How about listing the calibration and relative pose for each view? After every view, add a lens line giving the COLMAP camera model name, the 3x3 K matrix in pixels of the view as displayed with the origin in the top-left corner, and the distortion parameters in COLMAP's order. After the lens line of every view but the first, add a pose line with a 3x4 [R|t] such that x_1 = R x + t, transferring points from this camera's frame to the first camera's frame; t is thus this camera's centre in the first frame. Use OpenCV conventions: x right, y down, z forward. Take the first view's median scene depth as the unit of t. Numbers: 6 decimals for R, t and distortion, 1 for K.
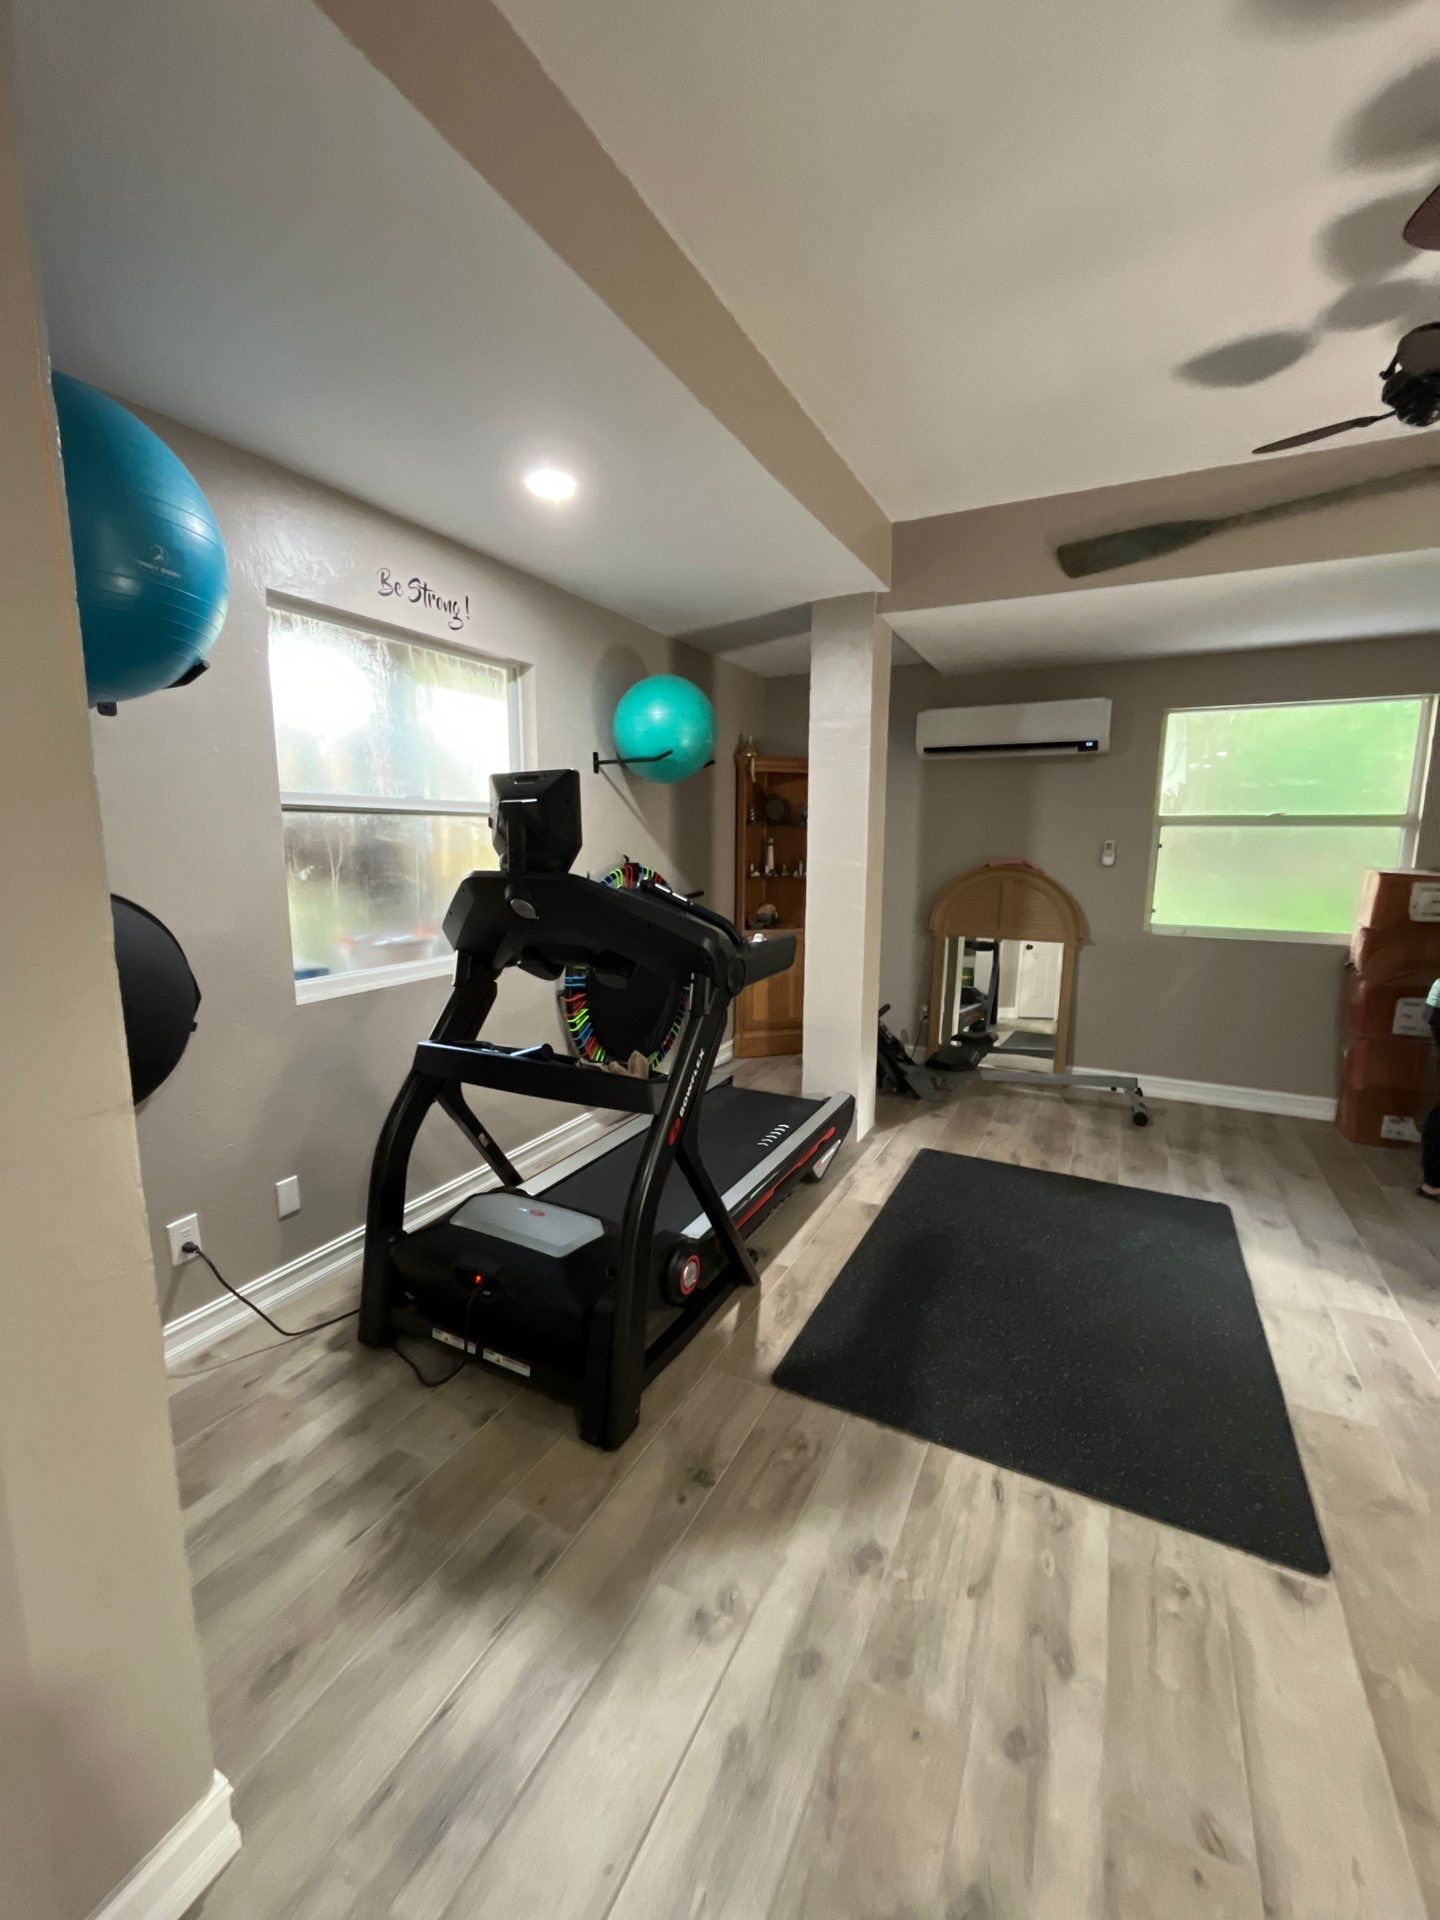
lens RADIAL K [[764.7, 0, 715.7], [0, 764.7, 959.8], [0, 0, 1]] dist [-0.000537, -0.000371]
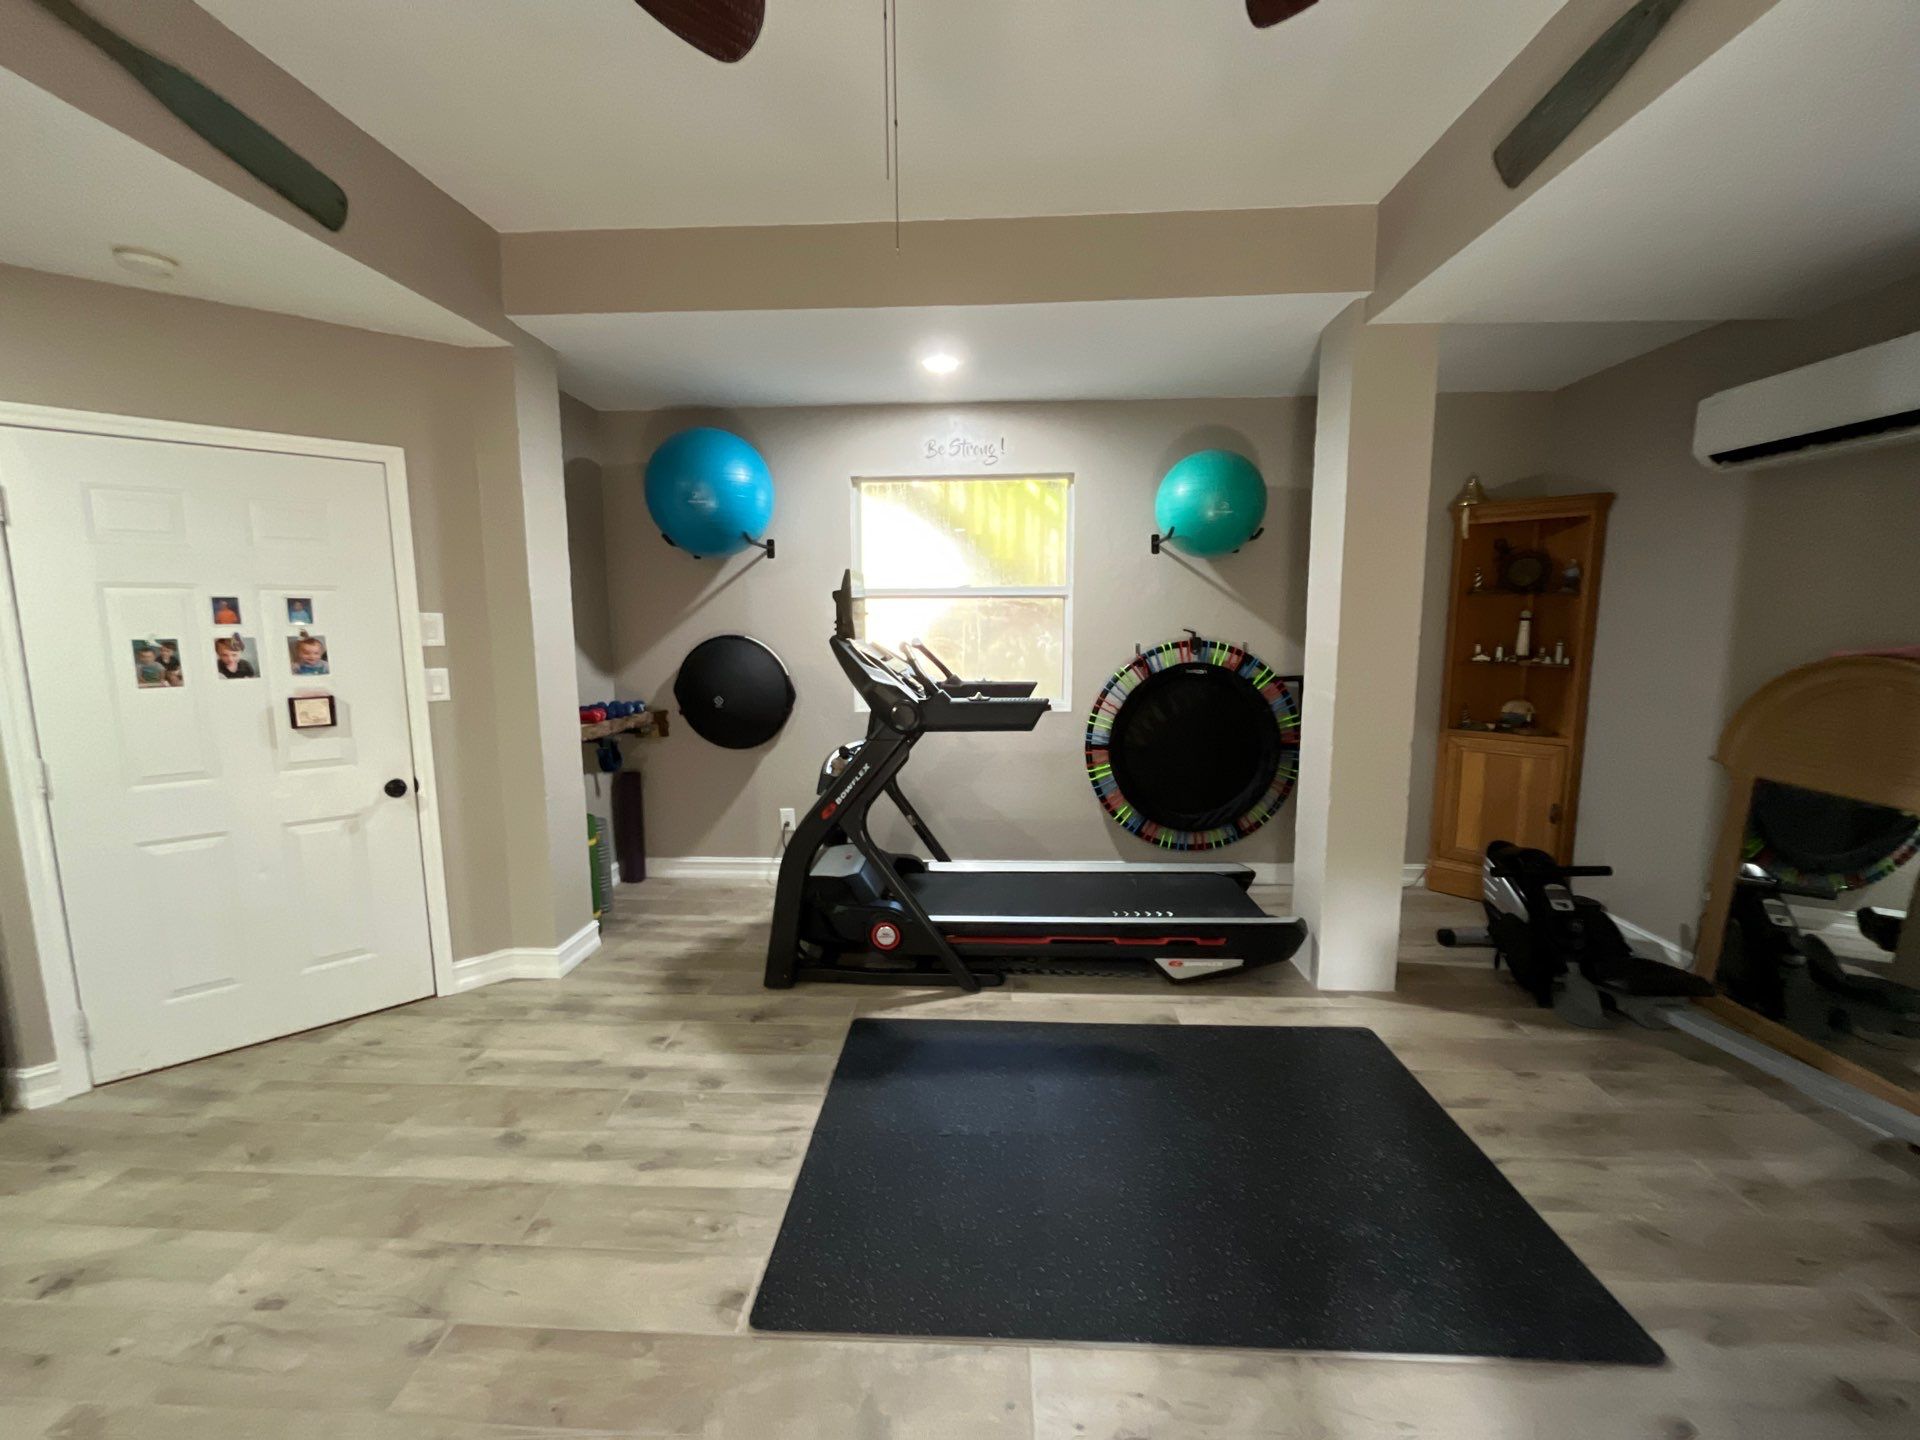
lens RADIAL K [[764.7, 0, 968.2], [0, 764.7, 720.2], [0, 0, 1]] dist [-0.000537, -0.000371]
pose [[0.434913, 0.112025, -0.893477, 1.291000], [-0.134619, 0.989169, 0.058496, -0.067205], [0.890353, 0.094838, 0.445283, 0.539135]]
